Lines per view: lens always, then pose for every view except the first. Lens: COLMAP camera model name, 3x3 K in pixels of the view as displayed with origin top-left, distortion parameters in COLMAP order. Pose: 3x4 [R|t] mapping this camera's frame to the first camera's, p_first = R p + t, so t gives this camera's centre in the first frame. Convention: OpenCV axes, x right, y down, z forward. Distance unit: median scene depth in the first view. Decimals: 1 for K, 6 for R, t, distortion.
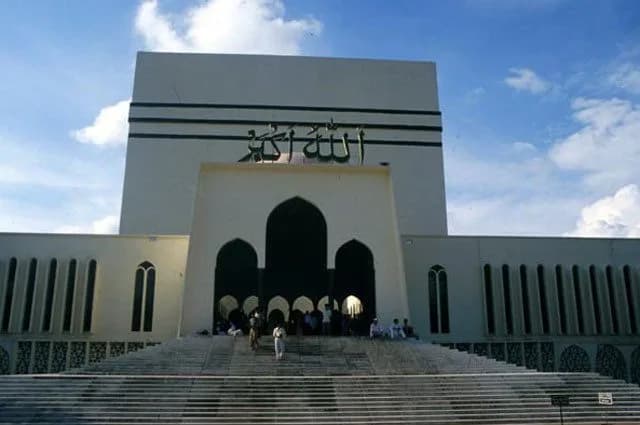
lens RADIAL K [[600.6, 0, 320.0], [0, 600.6, 212.5], [0, 0, 1]] dist [-0.005563, 0.004753]
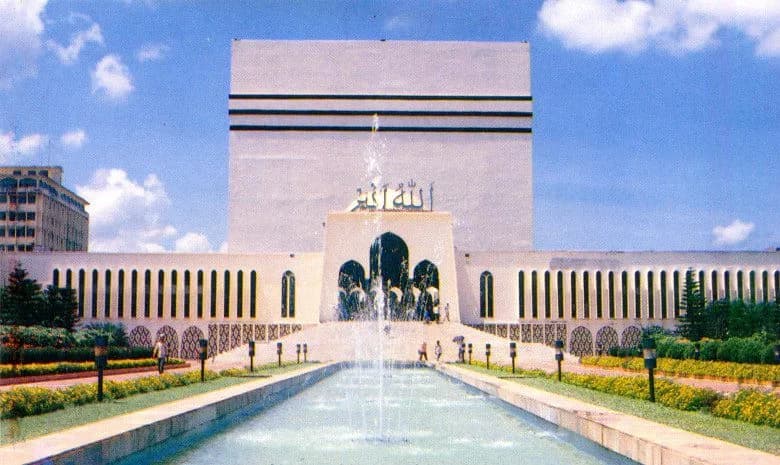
lens RADIAL K [[1327.8, 0, 390.0], [0, 1327.8, 232.5], [0, 0, 1]] dist [0.484324, 0.003813]
pose [[0.999301, -0.003267, -0.037247, 0.089232], [0.009519, 0.985580, 0.168944, -0.588502], [0.036158, -0.169181, 0.984922, -2.307071]]
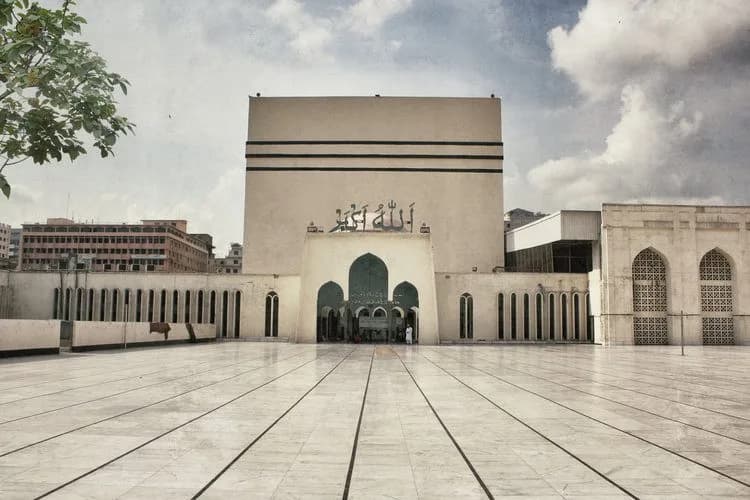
lens RADIAL K [[703.9, 0, 375.0], [0, 703.9, 250.0], [0, 0, 1]] dist [-0.005563, 0.004753]
pose [[0.995681, -0.000182, -0.092839, 0.141880], [0.013332, 0.989914, 0.141041, -0.281624], [0.091877, -0.141669, 0.985641, -0.752237]]
